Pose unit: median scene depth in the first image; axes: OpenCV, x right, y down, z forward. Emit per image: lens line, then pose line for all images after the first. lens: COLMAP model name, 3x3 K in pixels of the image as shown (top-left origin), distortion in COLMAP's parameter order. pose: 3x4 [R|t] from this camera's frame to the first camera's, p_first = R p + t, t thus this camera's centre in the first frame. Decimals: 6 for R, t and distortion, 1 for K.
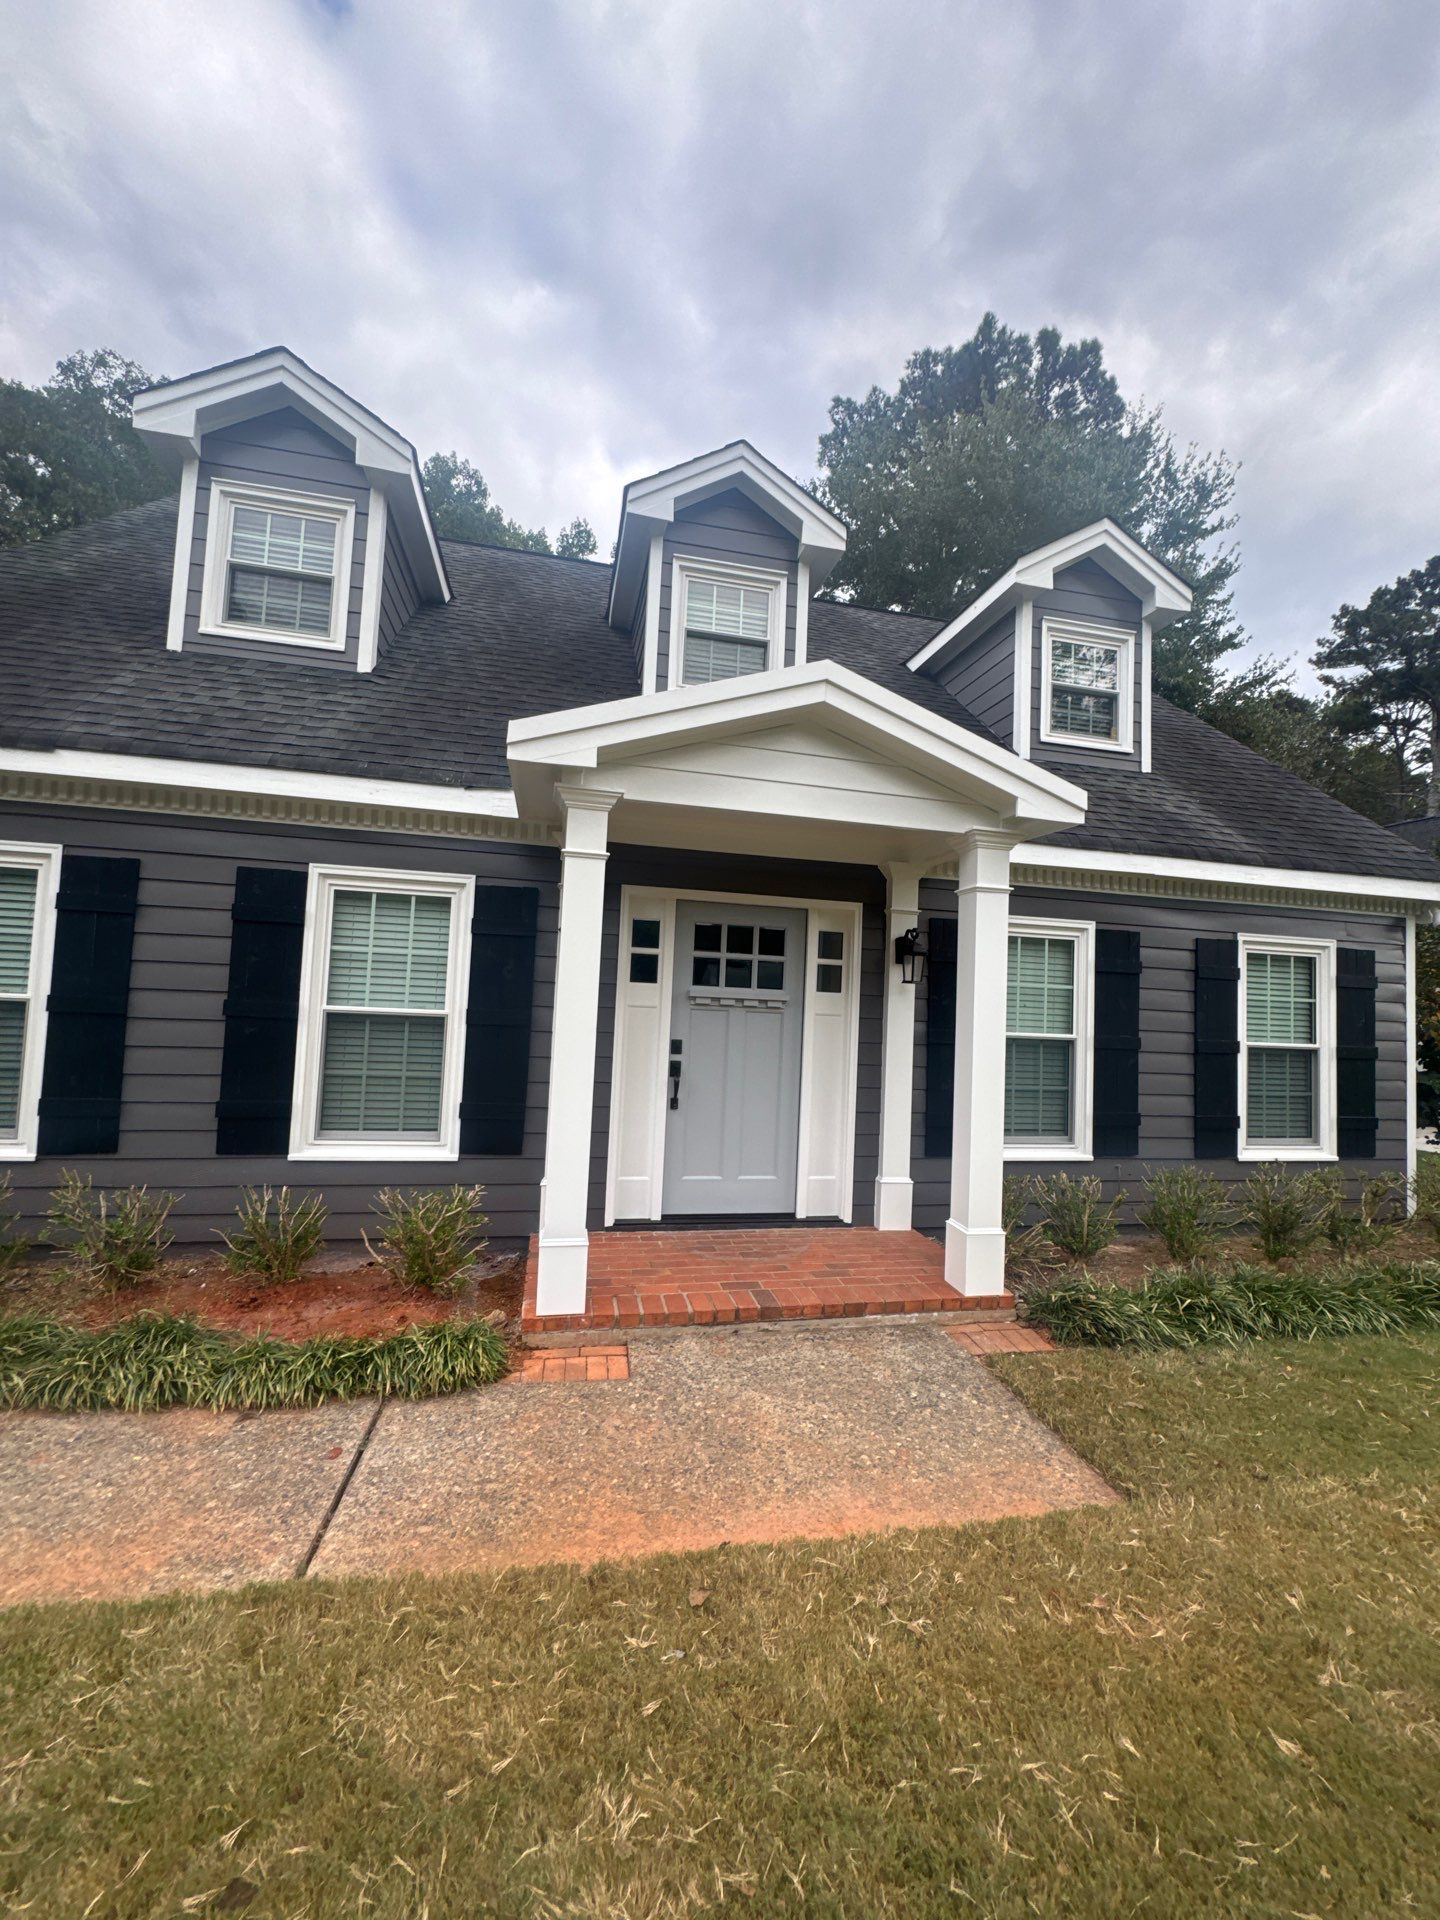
lens RADIAL K [[762.5, 0, 724.1], [0, 762.5, 957.9], [0, 0, 1]] dist [-0.001512, -0.000183]
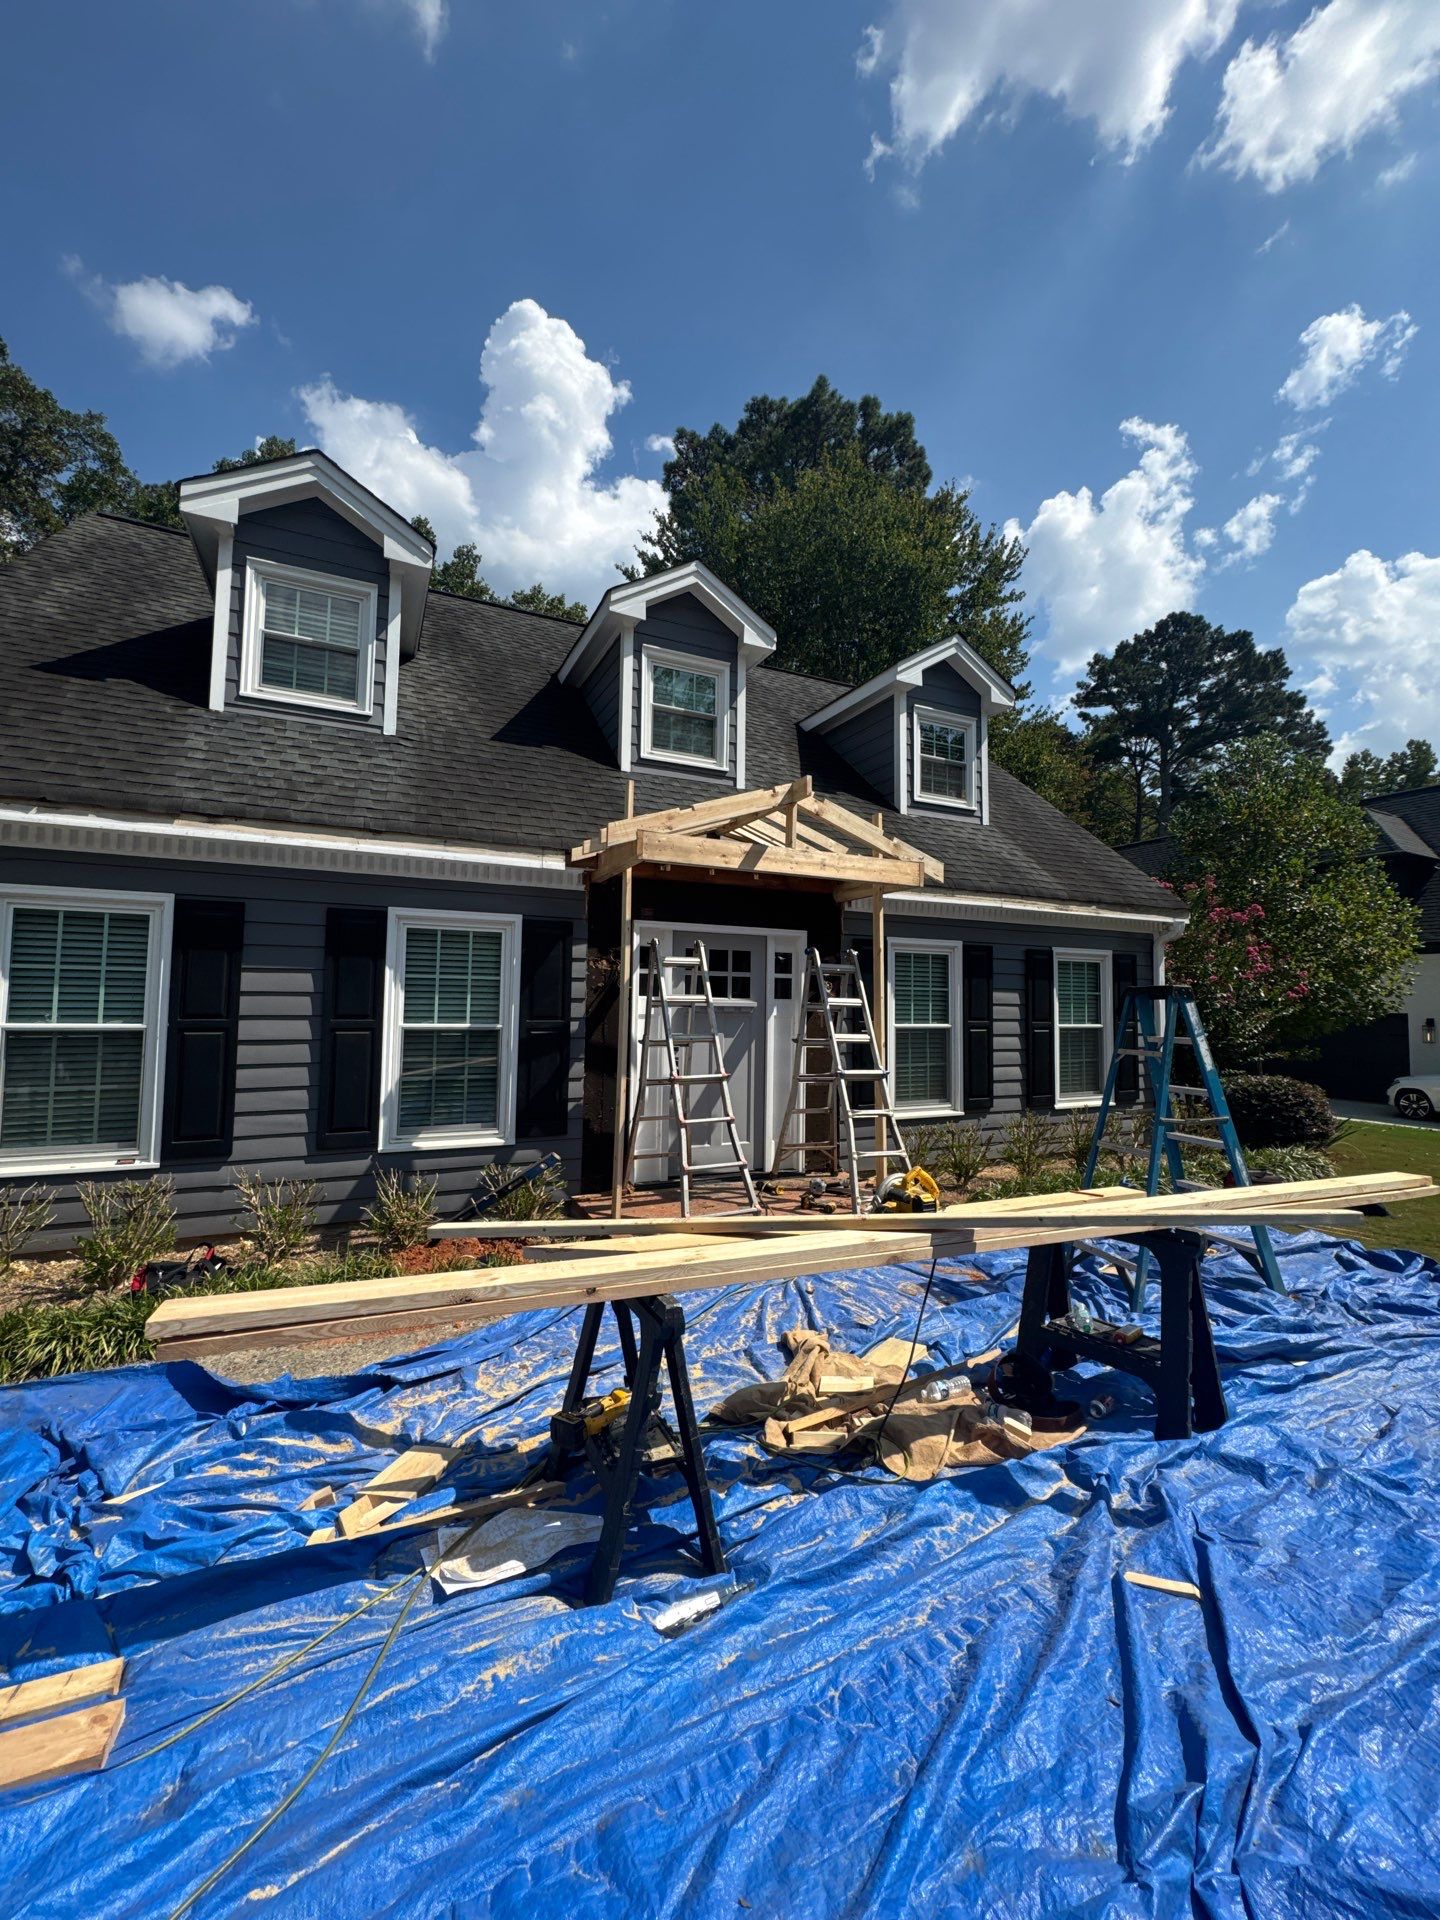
lens RADIAL K [[751.9, 0, 722.0], [0, 751.9, 956.7], [0, 0, 1]] dist [0.007944, 0.000029]
pose [[0.975467, -0.016517, 0.219527, -0.221592], [0.015866, 0.999863, 0.004729, -0.031980], [-0.219575, -0.001130, 0.975595, -0.216260]]
